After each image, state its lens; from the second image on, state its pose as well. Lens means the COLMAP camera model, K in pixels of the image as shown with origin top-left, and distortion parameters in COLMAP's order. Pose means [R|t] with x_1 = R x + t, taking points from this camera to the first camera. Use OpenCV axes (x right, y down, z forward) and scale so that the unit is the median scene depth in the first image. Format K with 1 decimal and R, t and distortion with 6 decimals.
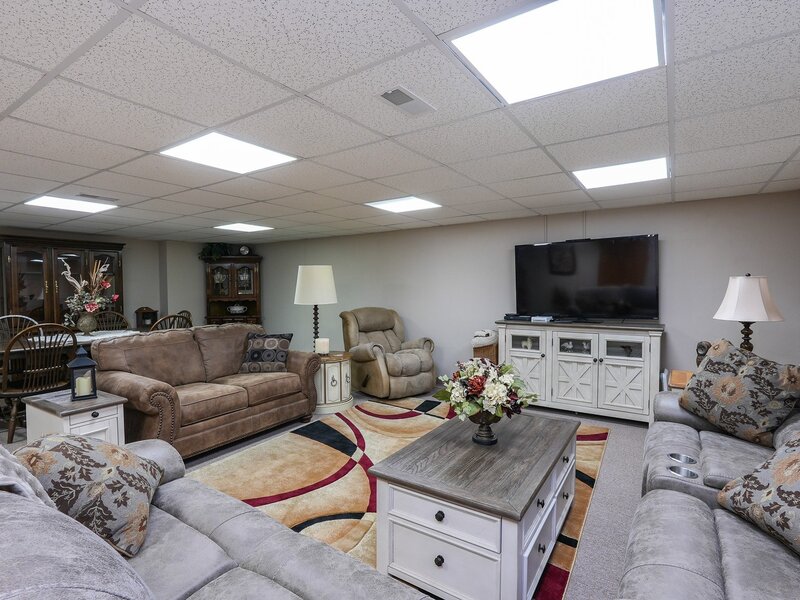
lens RADIAL K [[411.6, 0, 397.8], [0, 411.6, 300.7], [0, 0, 1]] dist [0.000291, -0.000248]
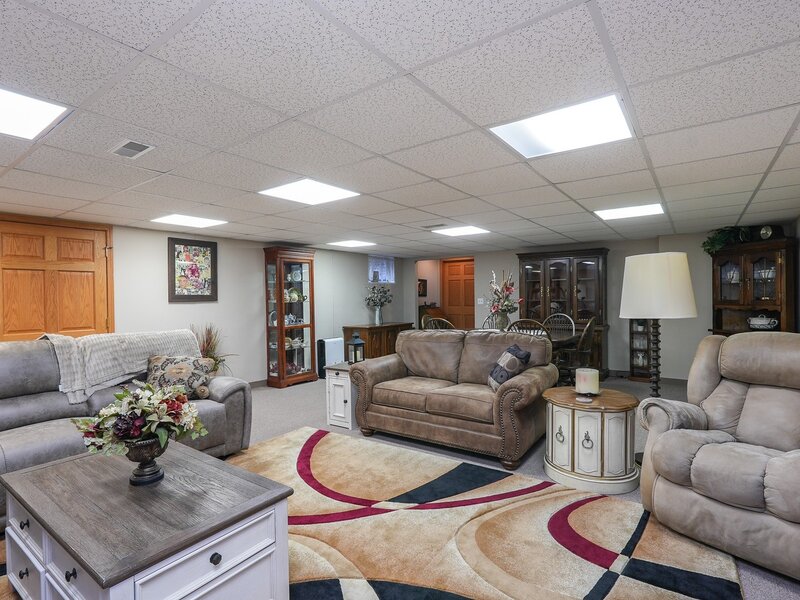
lens RADIAL K [[411.6, 0, 400.8], [0, 411.6, 297.6], [0, 0, 1]] dist [0.000291, -0.000248]
pose [[-0.032733, 0.010375, -0.999410, 0.565438], [-0.019594, 0.999747, 0.011020, -0.028535], [0.999272, 0.019943, -0.032522, 0.850196]]
